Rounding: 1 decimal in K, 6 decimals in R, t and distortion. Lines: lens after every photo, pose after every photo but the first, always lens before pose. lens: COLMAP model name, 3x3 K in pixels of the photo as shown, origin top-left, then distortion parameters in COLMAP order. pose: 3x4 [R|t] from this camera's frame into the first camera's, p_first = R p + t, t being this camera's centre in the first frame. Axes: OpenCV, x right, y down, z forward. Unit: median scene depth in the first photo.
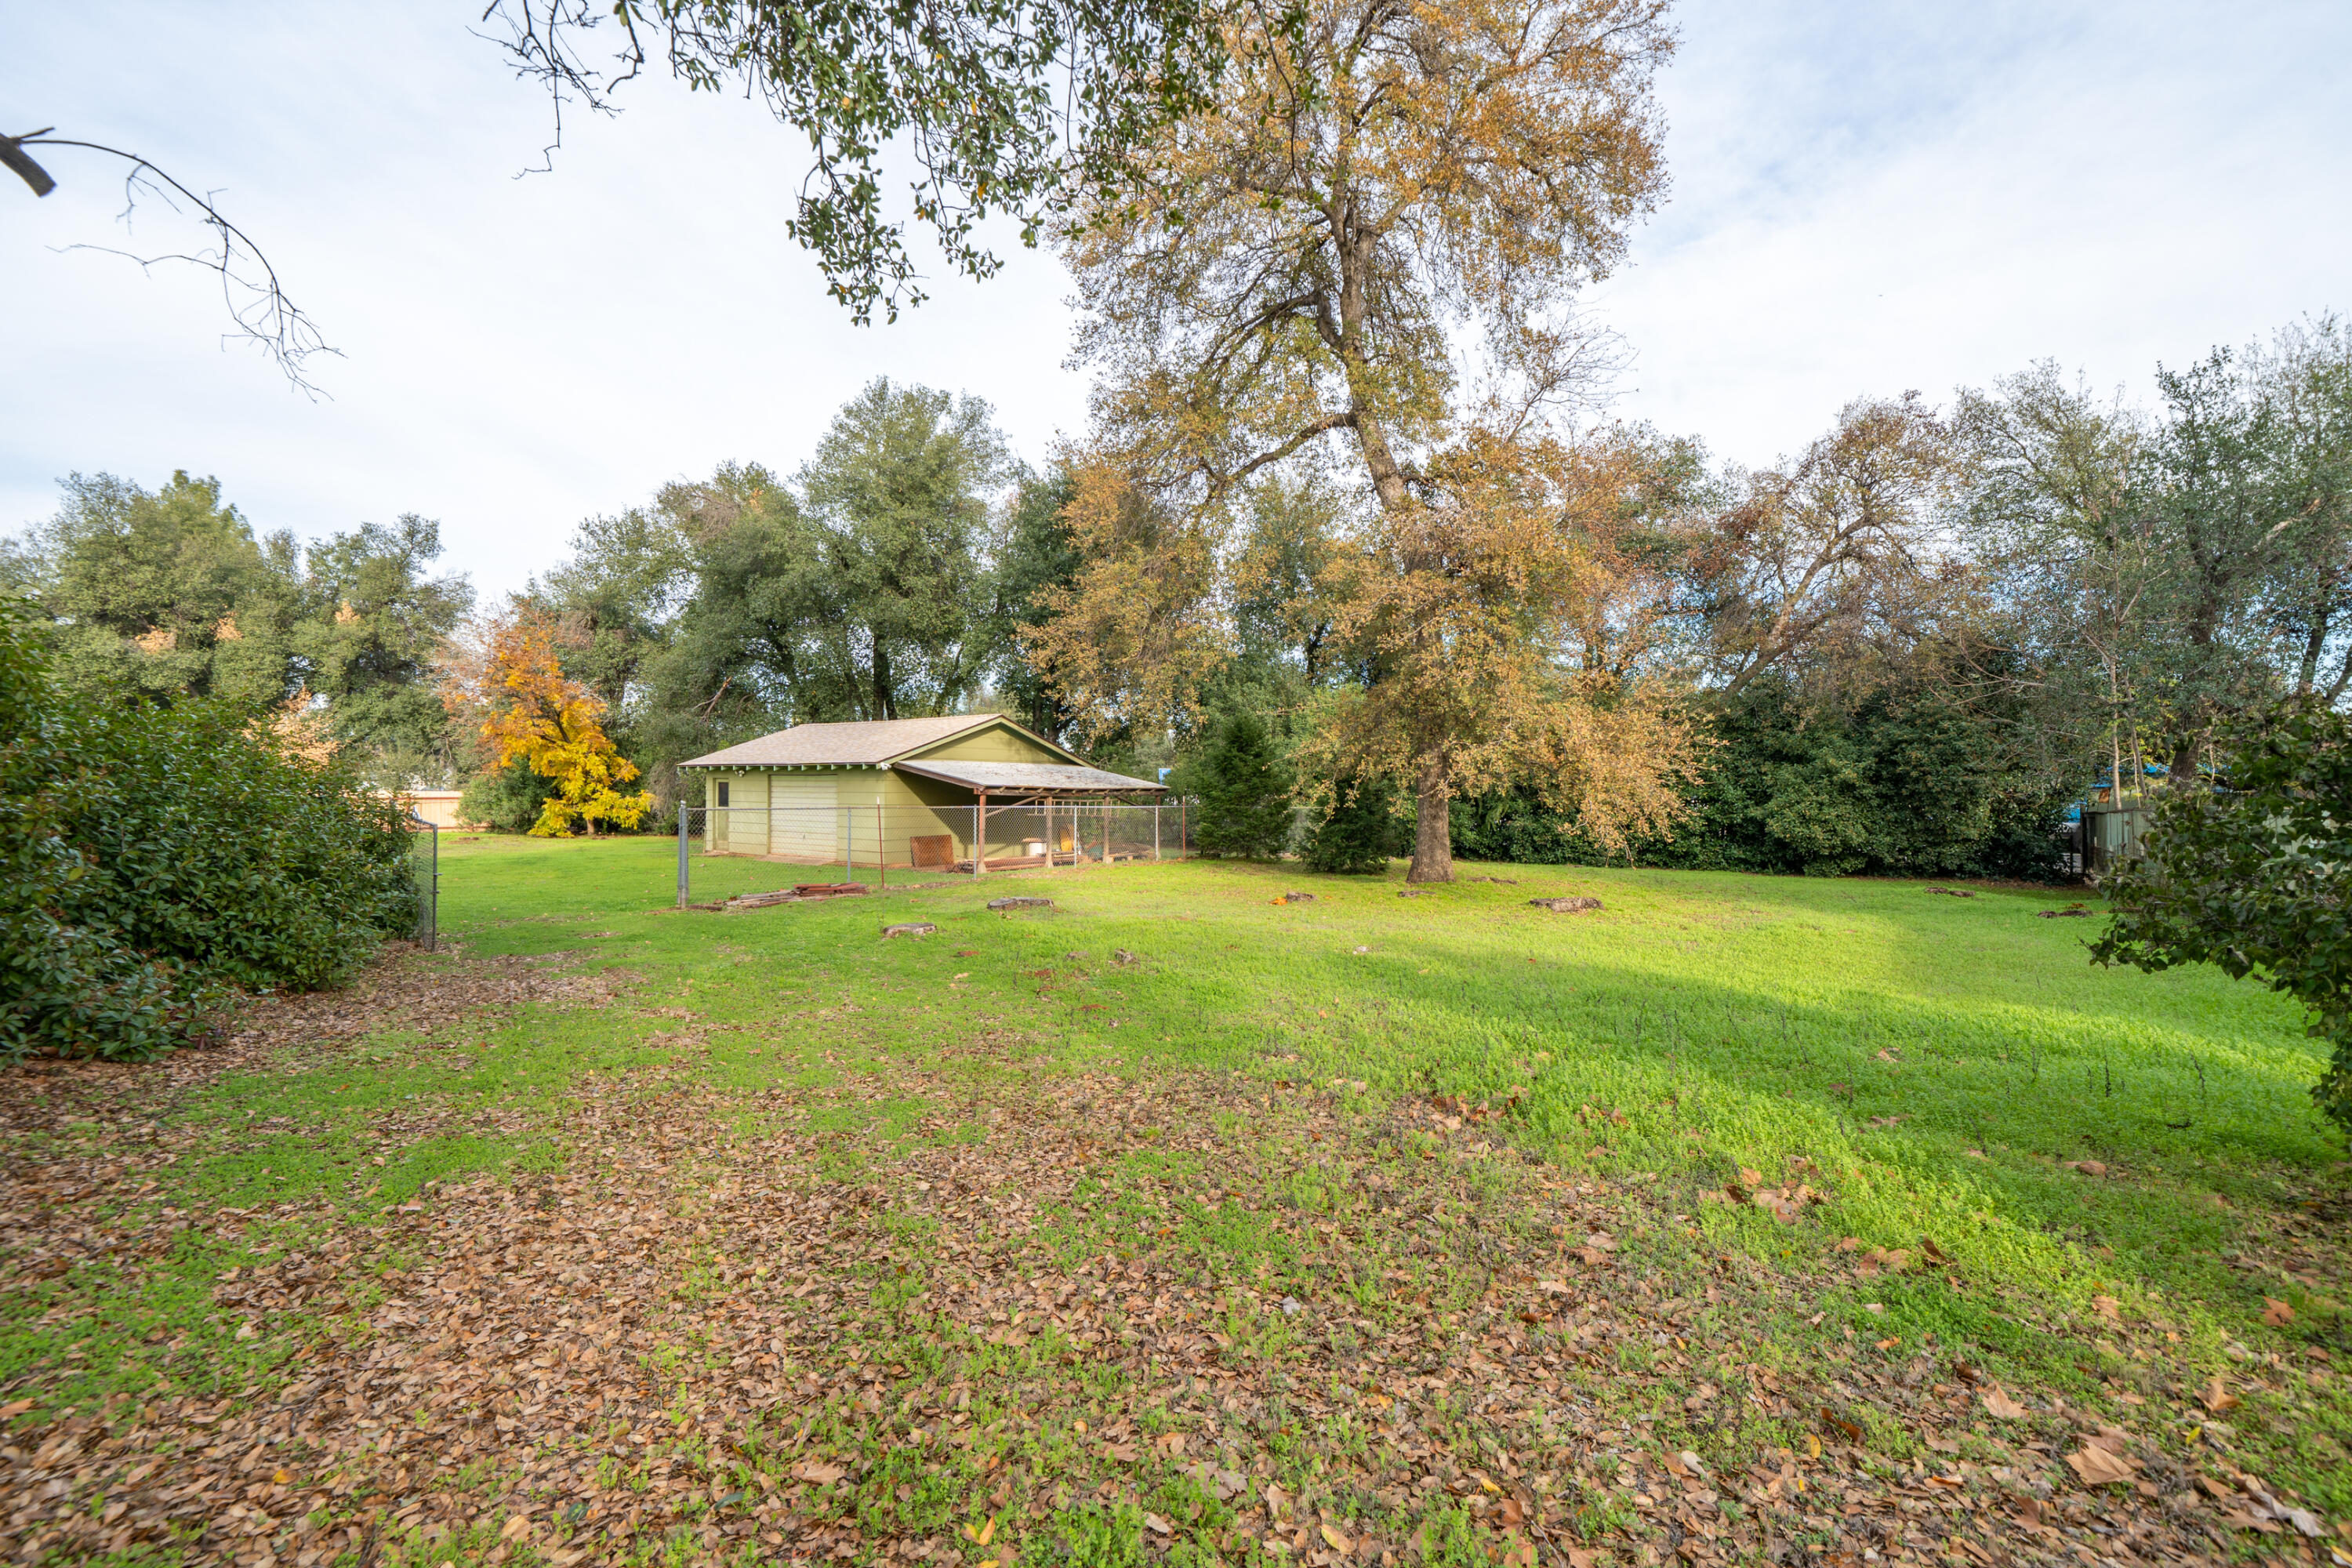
lens RADIAL K [[1021.7, 0, 1176.0], [0, 1021.7, 784.0], [0, 0, 1]] dist [0.000583, 0.000101]
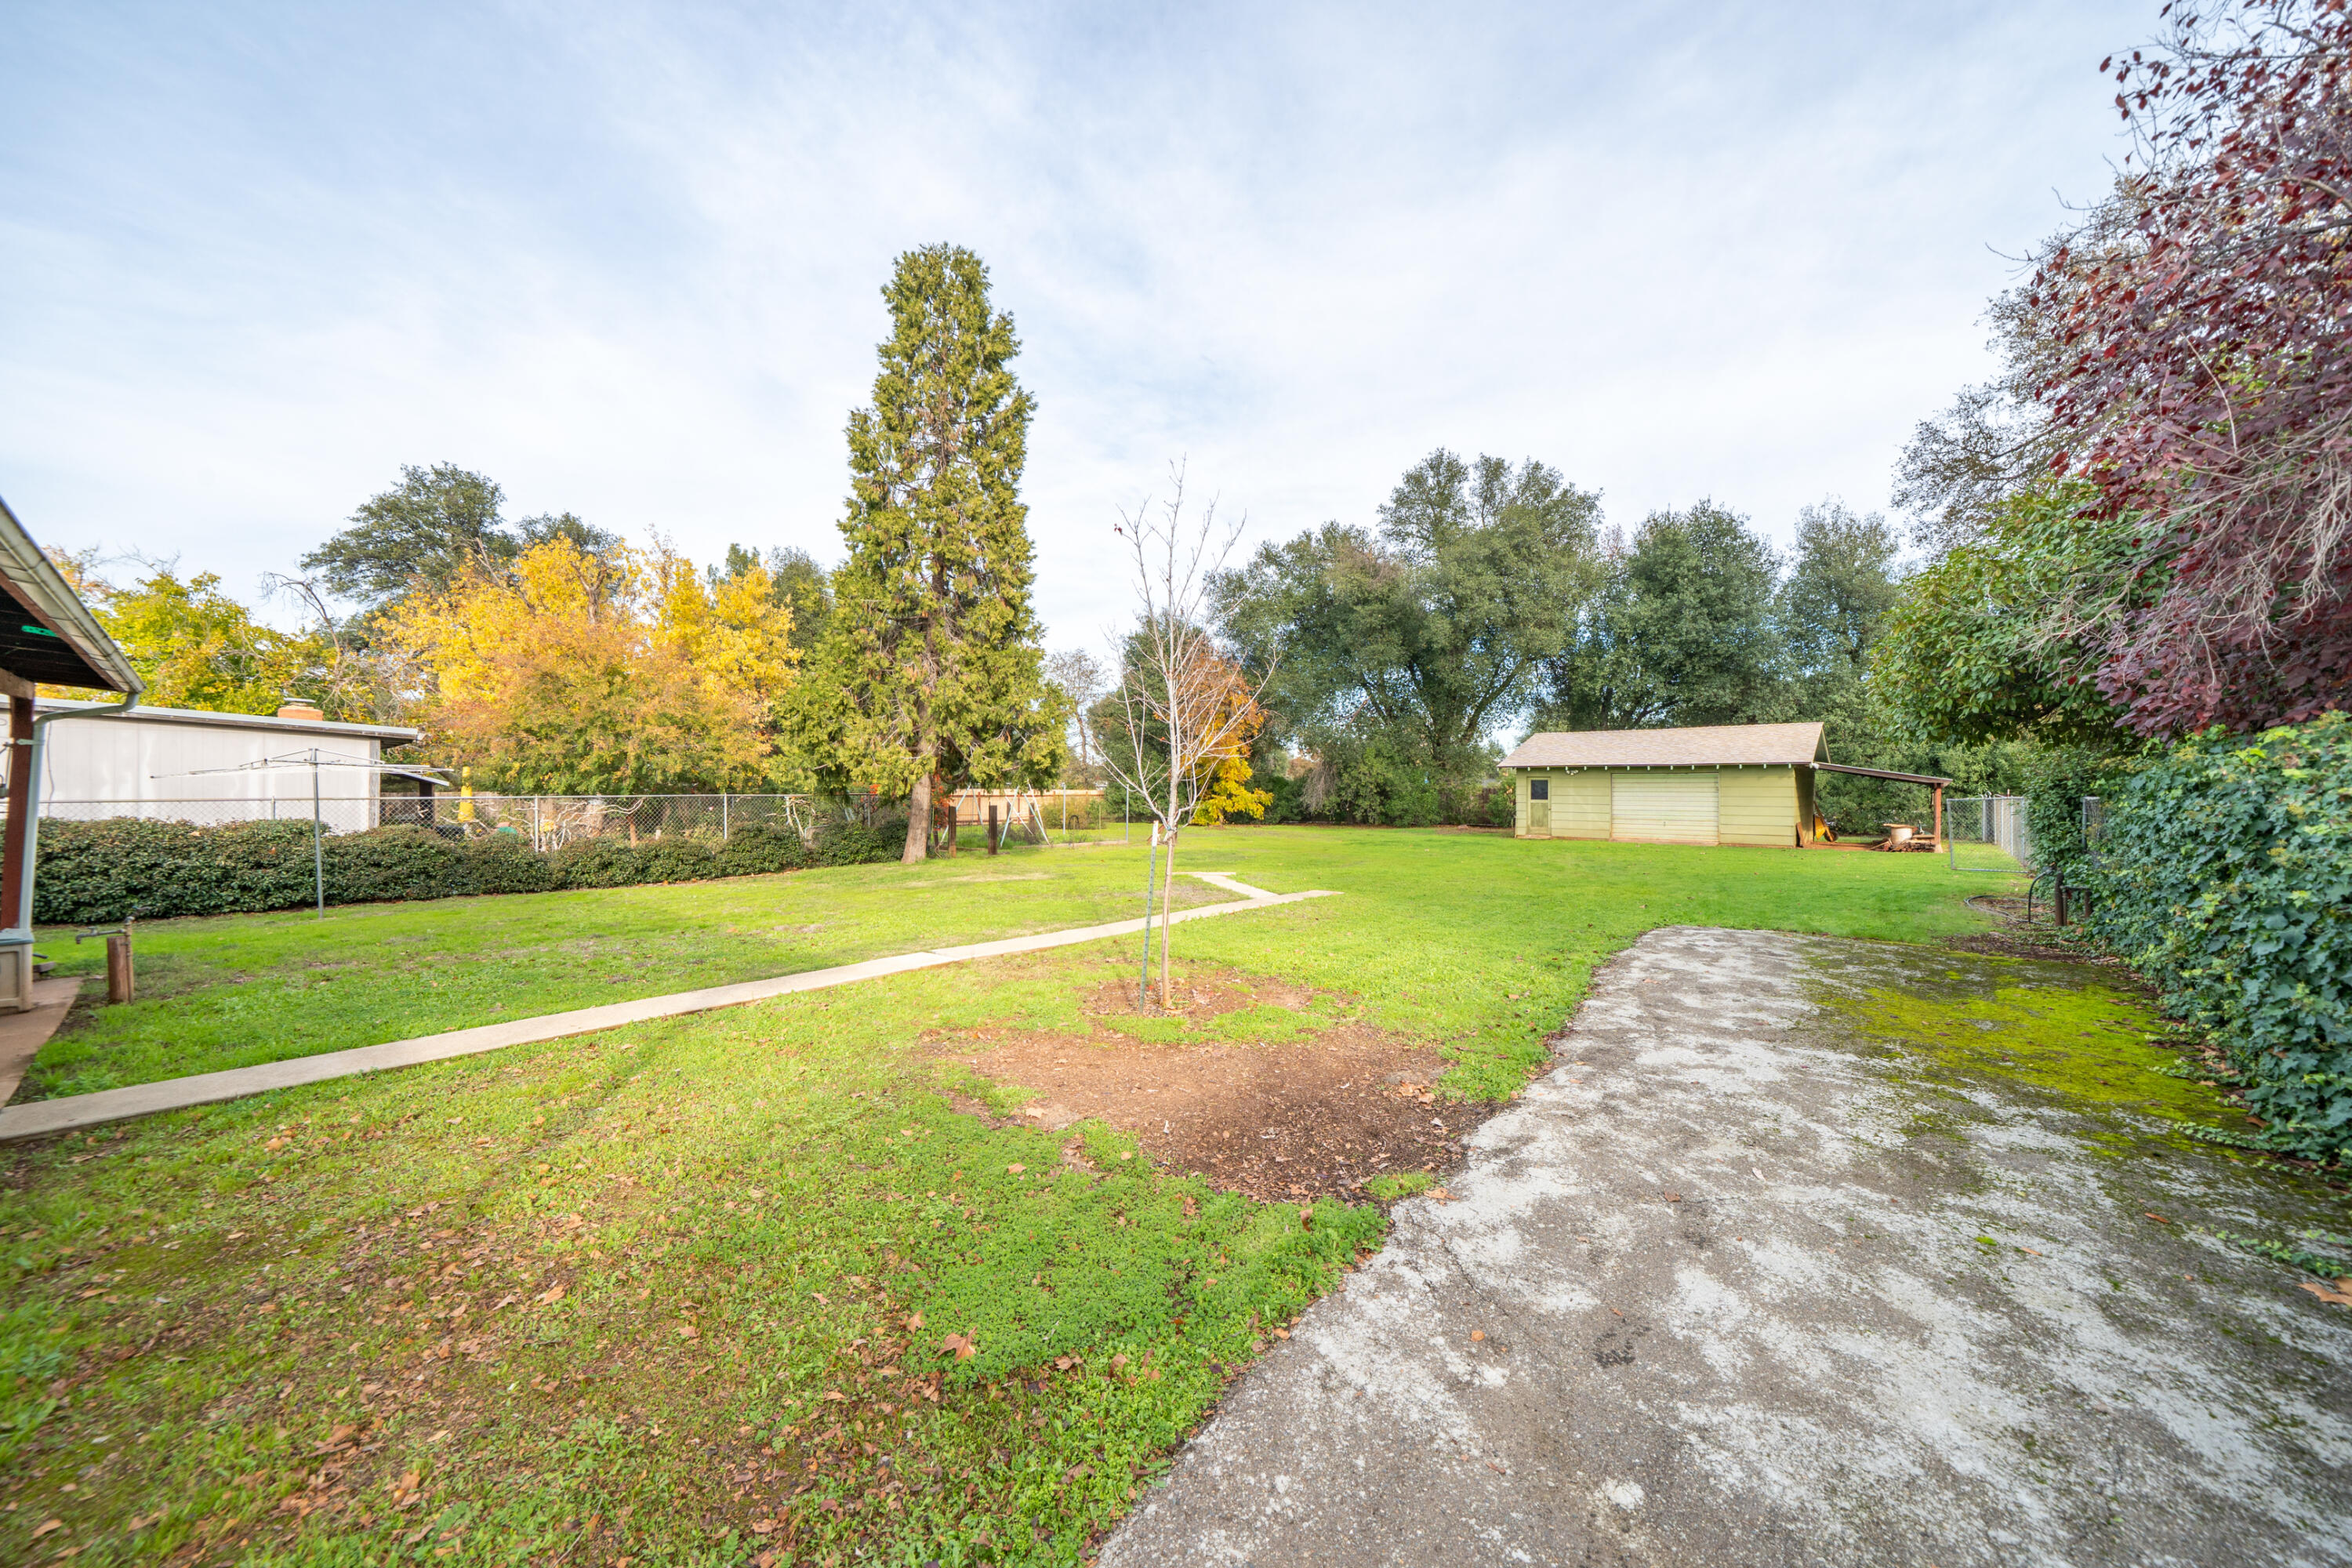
lens RADIAL K [[862.1, 0, 1176.0], [0, 862.1, 784.0], [0, 0, 1]] dist [-0.000564, -0.000027]
pose [[0.996115, 0.003921, -0.087974, -0.772750], [-0.004711, 0.999950, -0.008774, 0.014449], [0.087935, 0.009155, 0.996084, -0.099535]]
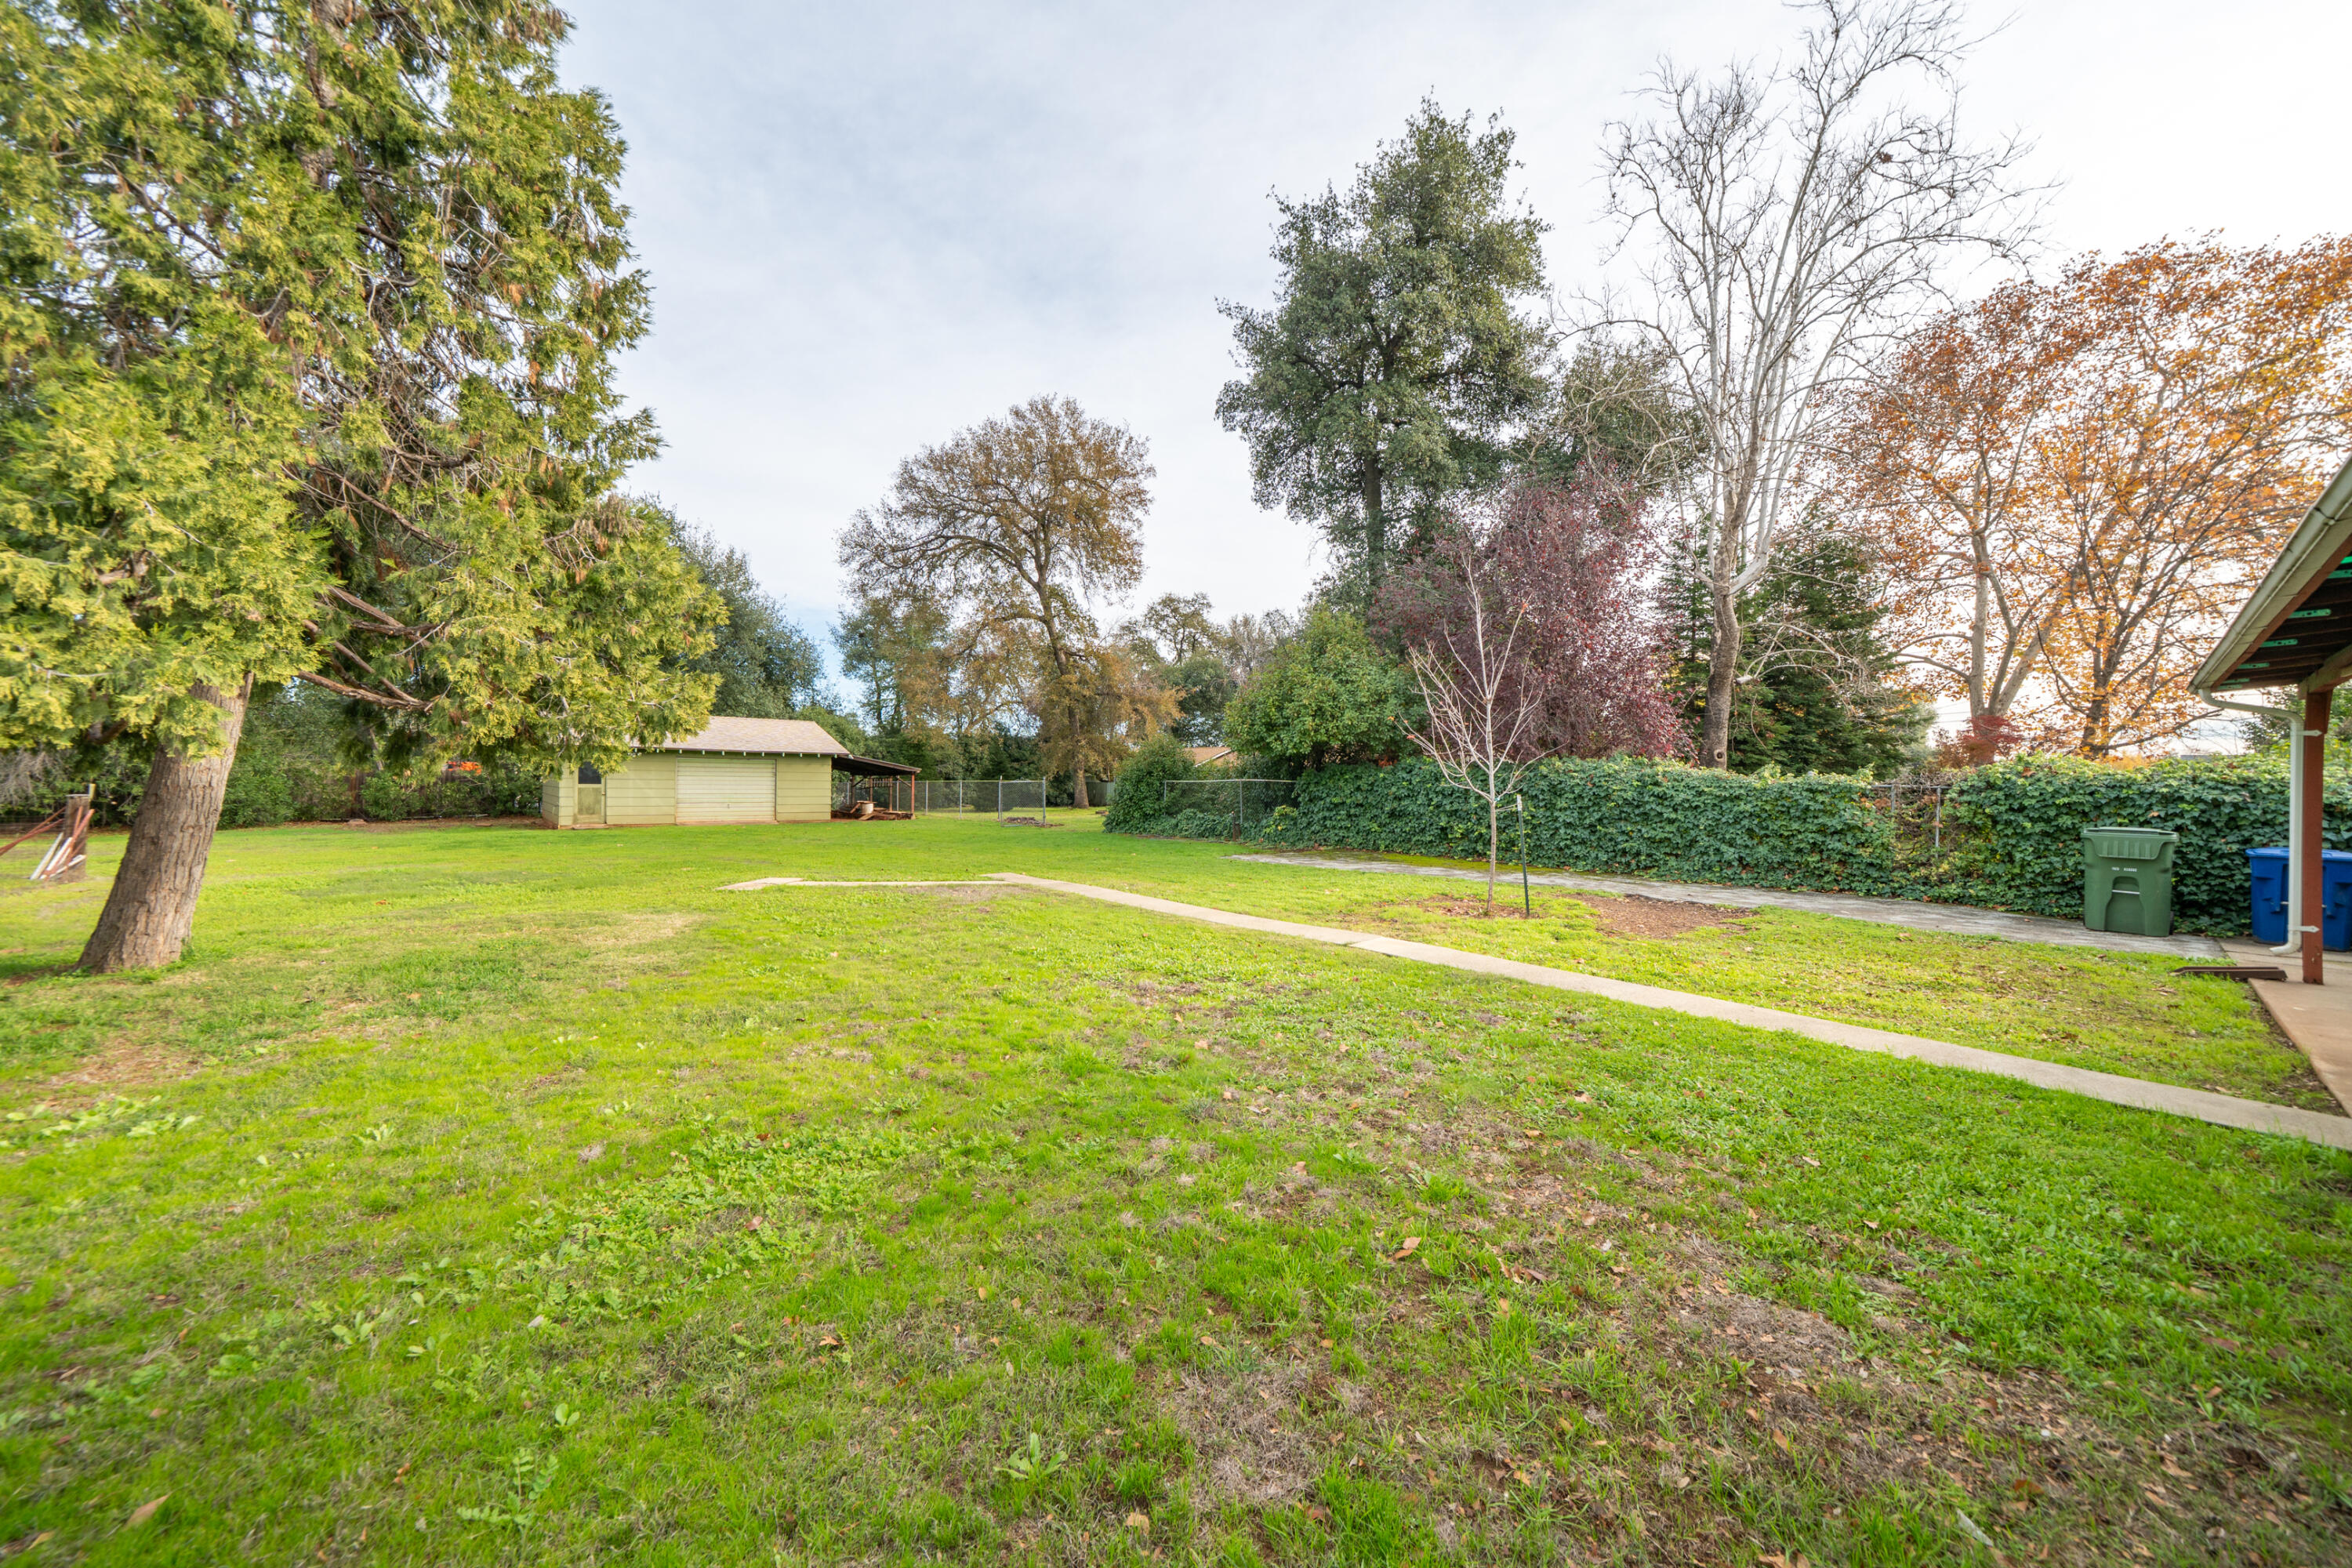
lens RADIAL K [[799.2, 0, 1176.0], [0, 799.2, 784.0], [0, 0, 1]] dist [-0.010623, -0.000067]
pose [[0.221940, 0.000788, 0.975060, -1.116332], [-0.007048, 0.999975, 0.000796, 0.017016], [-0.975035, -0.007048, 0.221940, 0.177612]]
